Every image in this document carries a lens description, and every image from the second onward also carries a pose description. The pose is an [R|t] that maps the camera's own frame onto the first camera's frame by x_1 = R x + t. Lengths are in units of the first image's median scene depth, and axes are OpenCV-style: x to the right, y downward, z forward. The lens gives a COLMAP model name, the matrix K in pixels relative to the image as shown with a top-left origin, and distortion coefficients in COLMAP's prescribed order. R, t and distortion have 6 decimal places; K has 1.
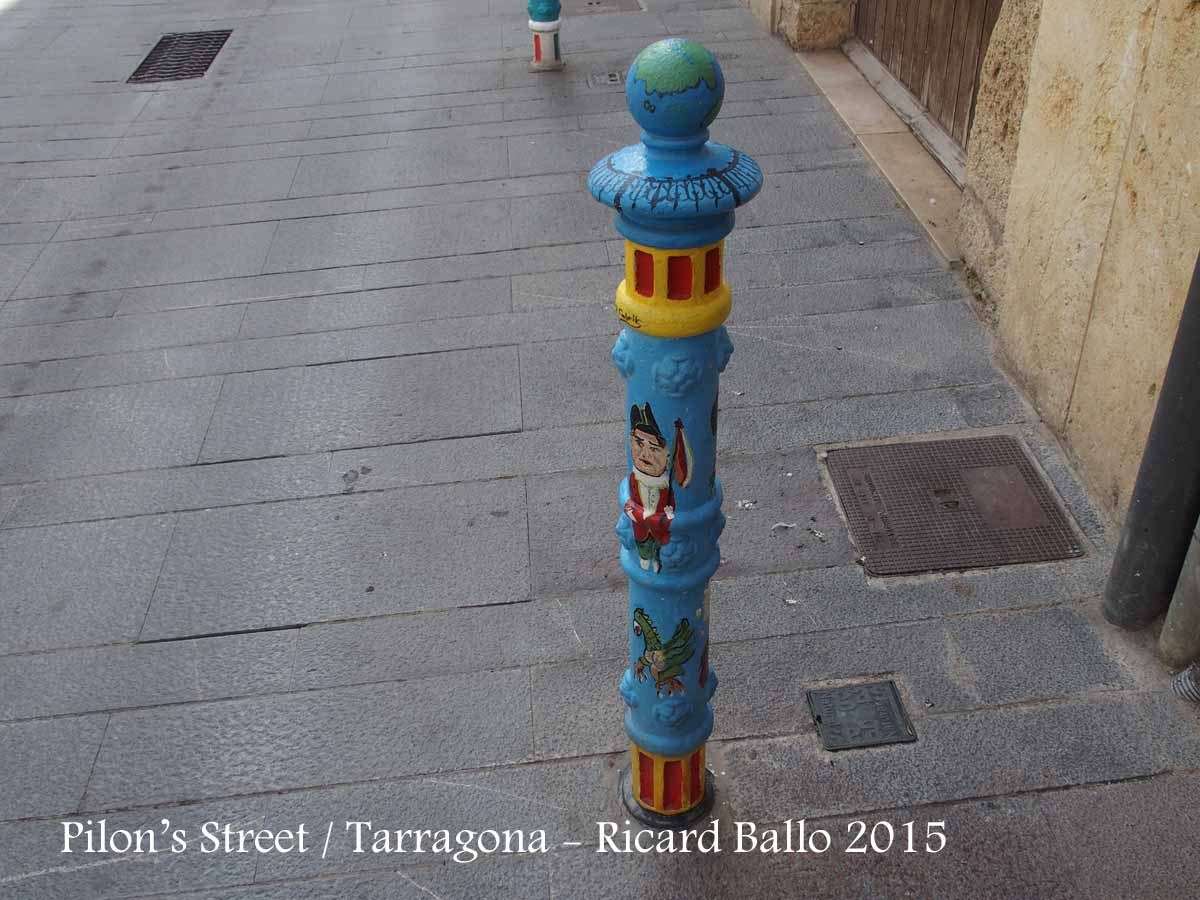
lens RADIAL K [[1203.8, 0, 600.0], [0, 1203.8, 450.0], [0, 0, 1]] dist [-0.039910, -0.001604]
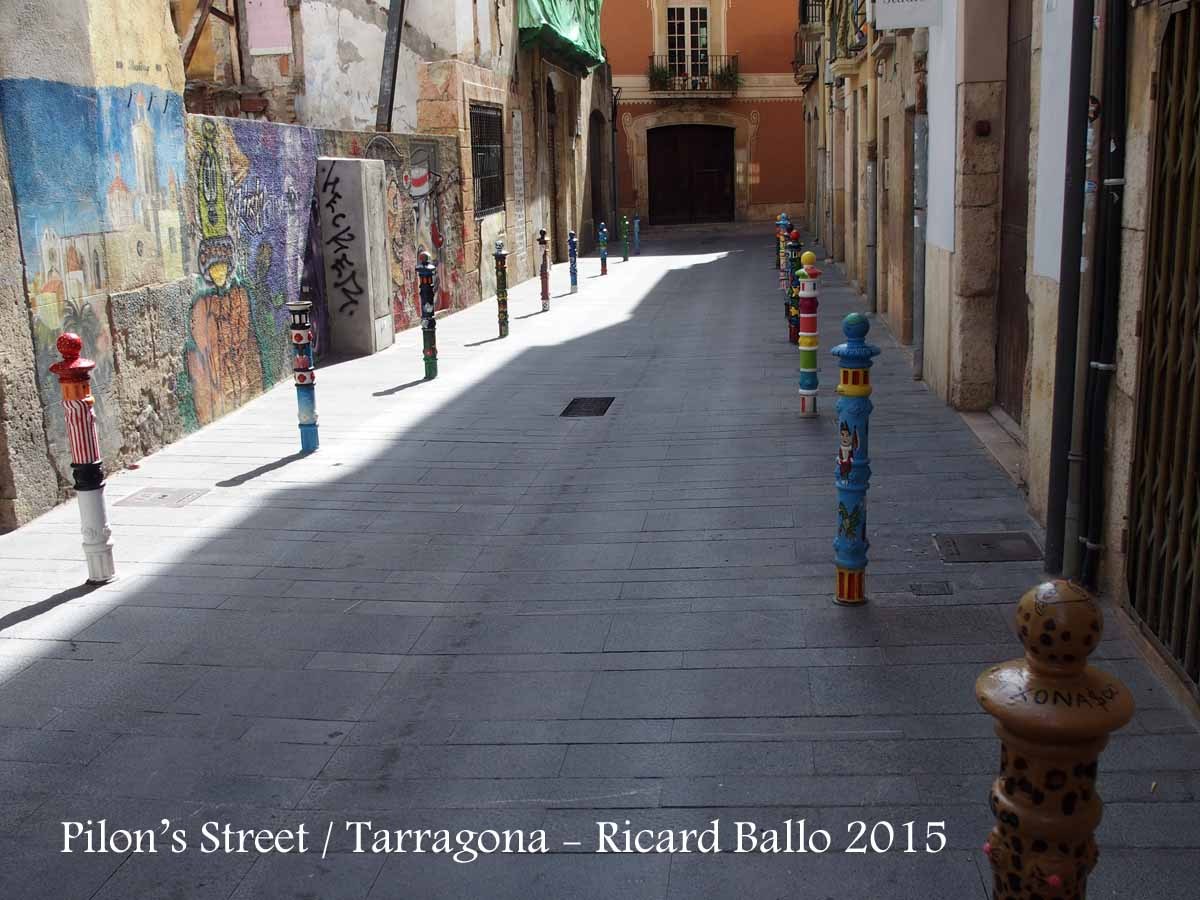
lens RADIAL K [[1203.8, 0, 600.0], [0, 1203.8, 450.0], [0, 0, 1]] dist [-0.039910, -0.001604]
pose [[0.978080, 0.045476, -0.203201, 0.029109], [-0.116379, 0.928602, -0.352355, 0.683430], [0.172669, 0.368280, 0.913540, -1.116311]]
